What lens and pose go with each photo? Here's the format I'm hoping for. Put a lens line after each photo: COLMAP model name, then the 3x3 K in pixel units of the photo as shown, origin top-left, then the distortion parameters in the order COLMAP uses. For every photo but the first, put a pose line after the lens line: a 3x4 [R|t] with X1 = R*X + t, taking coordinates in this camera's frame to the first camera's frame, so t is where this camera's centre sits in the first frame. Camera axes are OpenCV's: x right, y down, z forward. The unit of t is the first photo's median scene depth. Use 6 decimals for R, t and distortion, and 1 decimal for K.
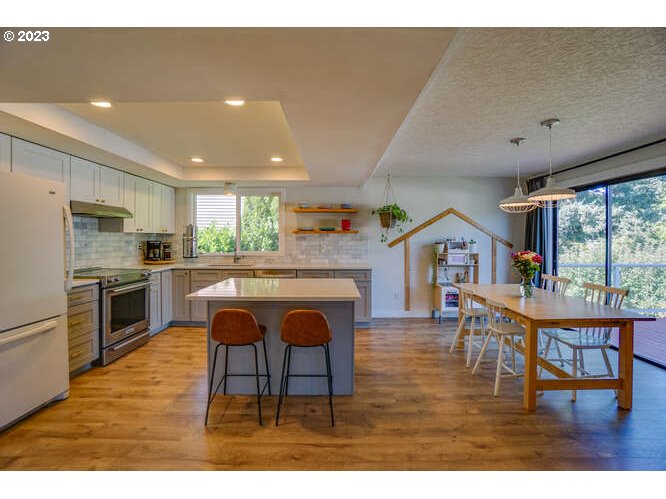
lens RADIAL K [[300.2, 0, 327.7], [0, 300.2, 240.3], [0, 0, 1]] dist [-0.052857, 0.011674]
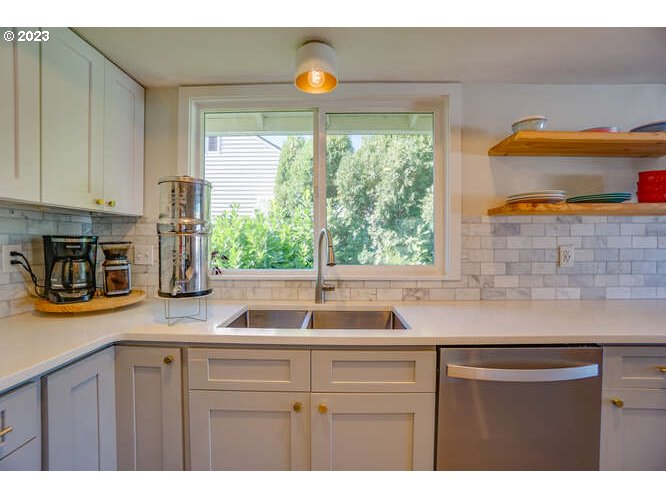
lens RADIAL K [[300.2, 0, 320.8], [0, 300.2, 246.1], [0, 0, 1]] dist [-0.052857, 0.011674]
pose [[0.999538, -0.001663, -0.030364, -0.317718], [0.001944, 0.999955, 0.009234, 0.010744], [0.030347, -0.009289, 0.999496, 0.705327]]
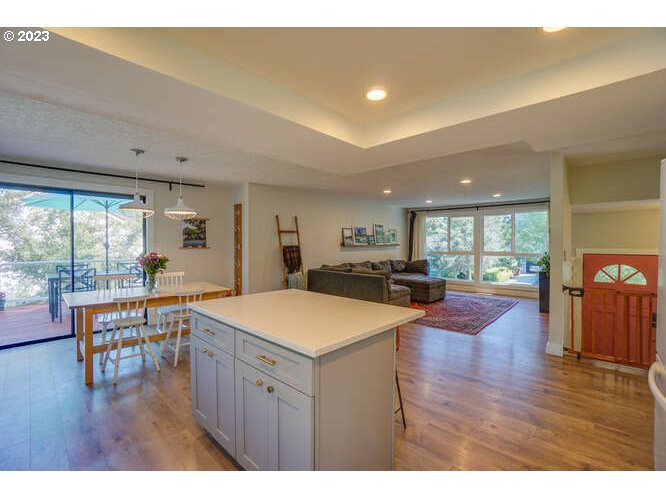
lens RADIAL K [[300.2, 0, 324.9], [0, 300.2, 242.9], [0, 0, 1]] dist [-0.052857, 0.011674]
pose [[-0.728513, -0.002935, 0.685026, -0.406455], [0.001316, 0.999983, 0.005684, -0.003390], [-0.685031, 0.005042, -0.728496, 0.872424]]
